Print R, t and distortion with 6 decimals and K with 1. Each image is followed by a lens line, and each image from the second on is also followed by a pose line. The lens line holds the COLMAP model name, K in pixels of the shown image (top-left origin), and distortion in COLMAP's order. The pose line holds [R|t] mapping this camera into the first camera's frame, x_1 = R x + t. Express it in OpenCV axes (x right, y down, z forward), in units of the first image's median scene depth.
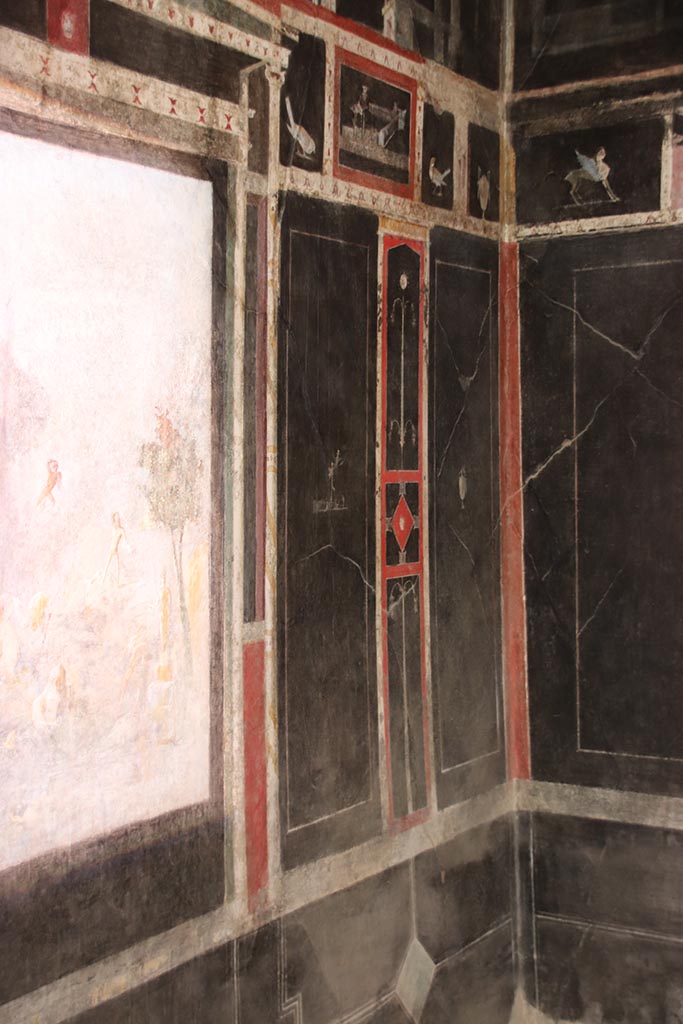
lens RADIAL K [[1666.8, 0, 341.9], [0, 1666.8, 529.8], [0, 0, 1]] dist [0.218457, 0.878659]
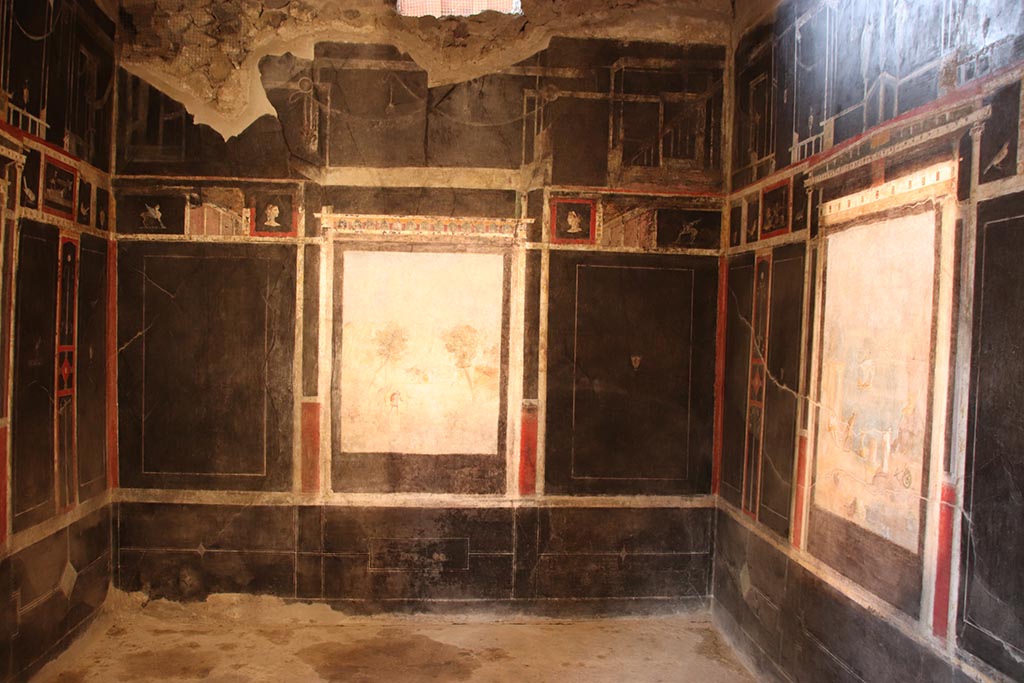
lens RADIAL K [[883.9, 0, 512.0], [0, 883.9, 341.5], [0, 0, 1]] dist [-0.077015, 0.004749]
pose [[0.816640, 0.019279, 0.576826, -0.136576], [-0.004851, 0.999636, -0.026543, -0.013985], [-0.577128, 0.018878, 0.816436, -0.233368]]
